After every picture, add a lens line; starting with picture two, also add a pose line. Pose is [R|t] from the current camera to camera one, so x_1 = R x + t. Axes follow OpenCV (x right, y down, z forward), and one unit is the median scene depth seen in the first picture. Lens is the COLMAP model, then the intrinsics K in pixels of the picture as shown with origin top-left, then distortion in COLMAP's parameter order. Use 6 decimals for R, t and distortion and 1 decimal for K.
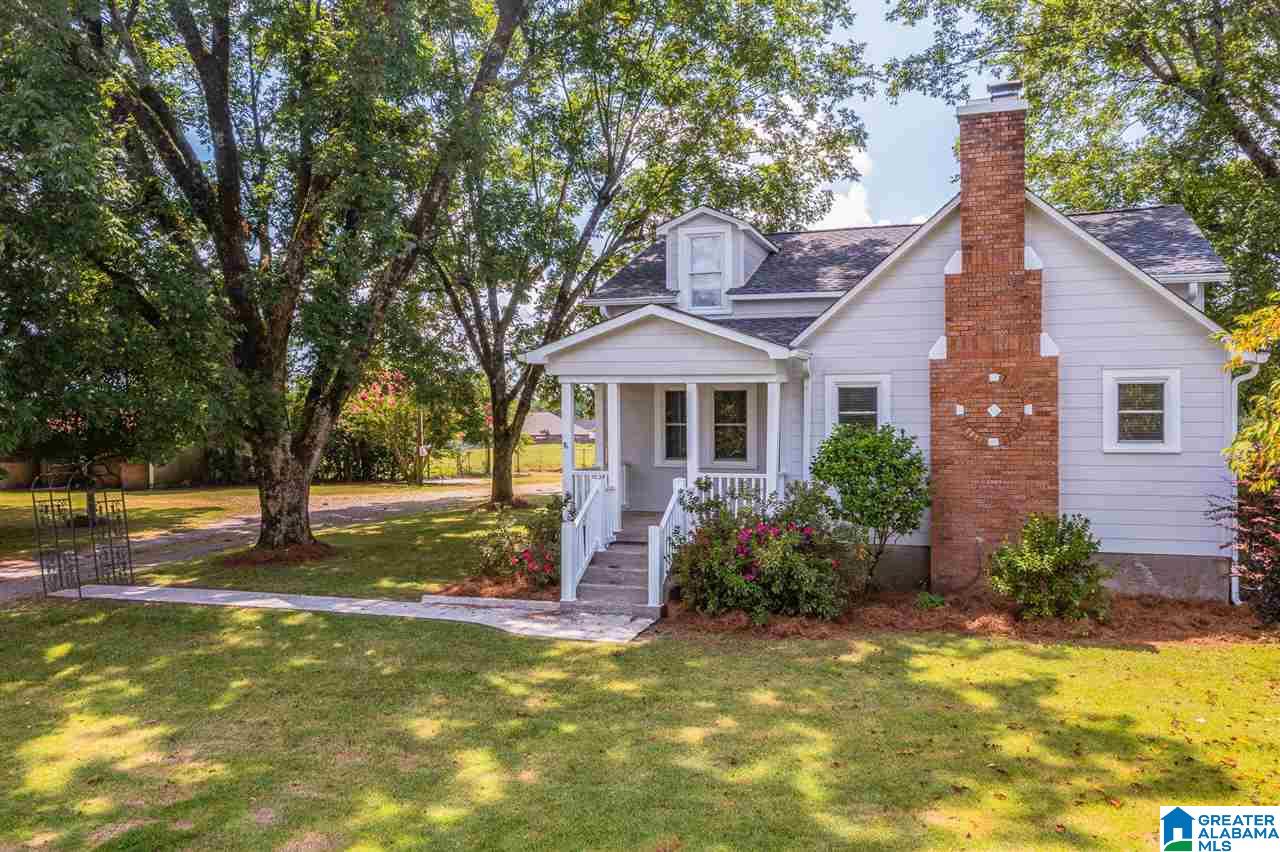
lens RADIAL K [[1010.9, 0, 661.3], [0, 1010.9, 419.6], [0, 0, 1]] dist [-0.026399, 0.007106]
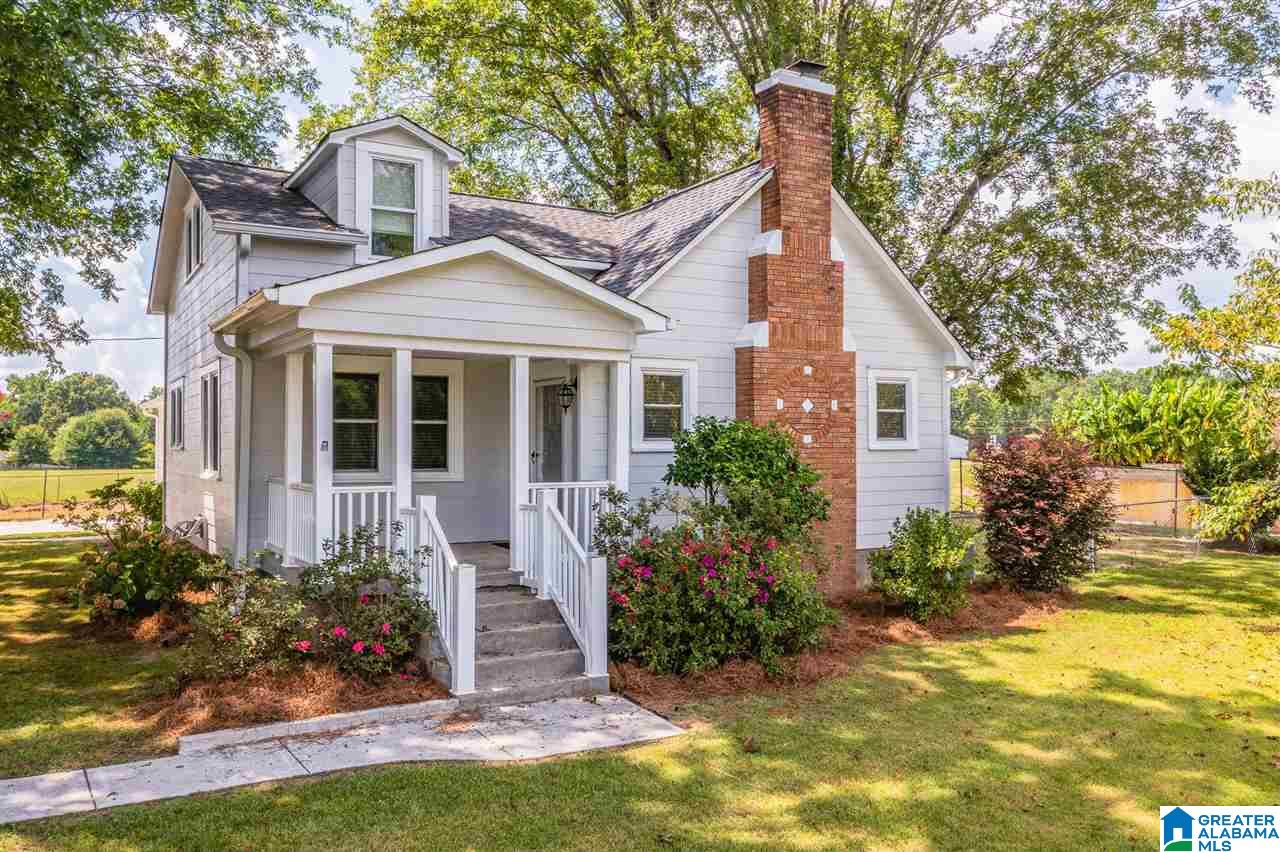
lens RADIAL K [[1010.9, 0, 661.3], [0, 1010.9, 419.6], [0, 0, 1]] dist [-0.026399, 0.007106]
pose [[0.651699, 0.017985, 0.758265, -0.471065], [-0.000536, 0.999730, -0.023251, 0.025993], [-0.758478, 0.014746, 0.651532, 0.492456]]
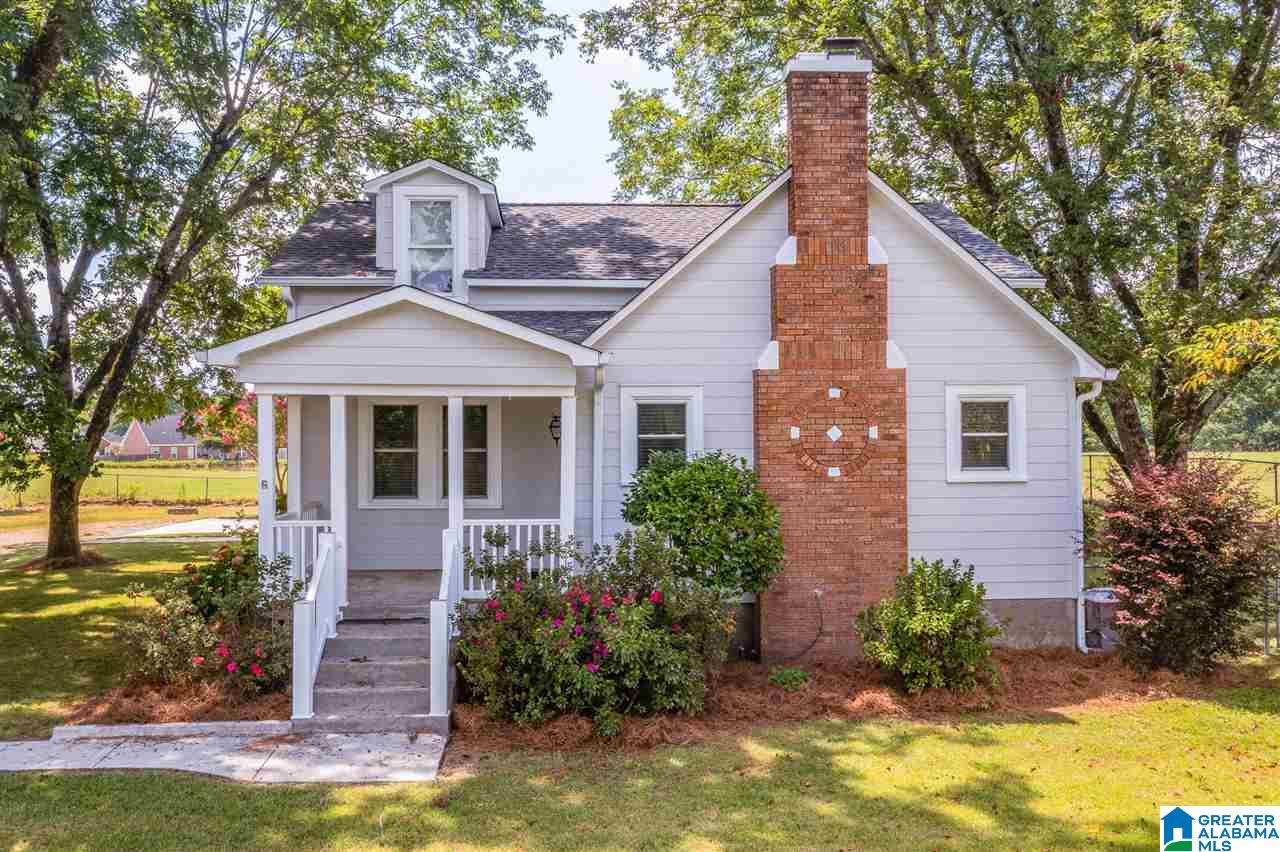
lens RADIAL K [[1157.6, 0, 636.3], [0, 1157.6, 400.0], [0, 0, 1]] dist [-0.027802, 0.010919]
pose [[0.926417, 0.007923, 0.376416, -0.173007], [0.002104, 0.999654, -0.026220, -0.011972], [-0.376494, 0.025082, 0.926080, 0.190643]]
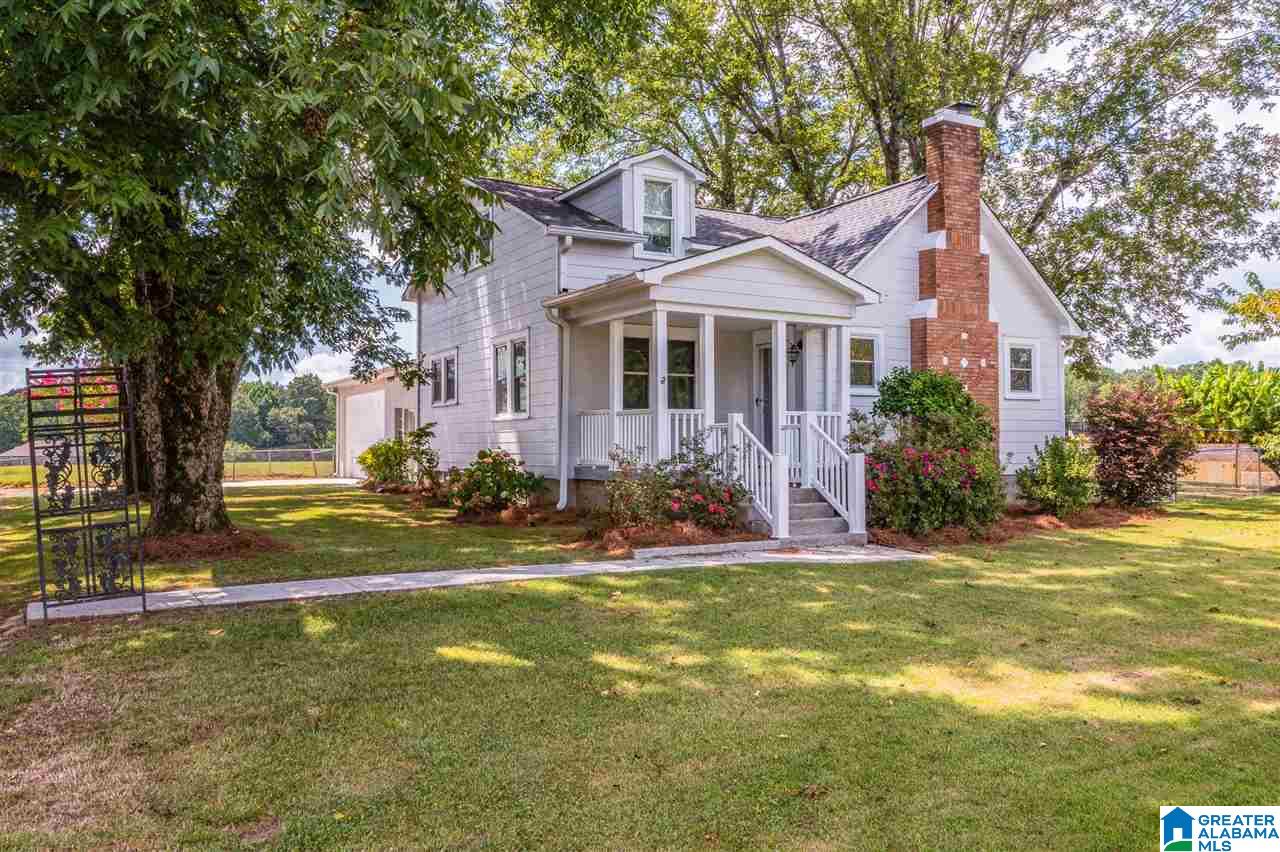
lens RADIAL K [[1010.9, 0, 661.3], [0, 1010.9, 419.6], [0, 0, 1]] dist [-0.026399, 0.007106]
pose [[0.675718, 0.016081, 0.736985, -0.838640], [0.001240, 0.999736, -0.022951, 0.089607], [-0.737159, 0.016422, 0.675520, 0.437944]]
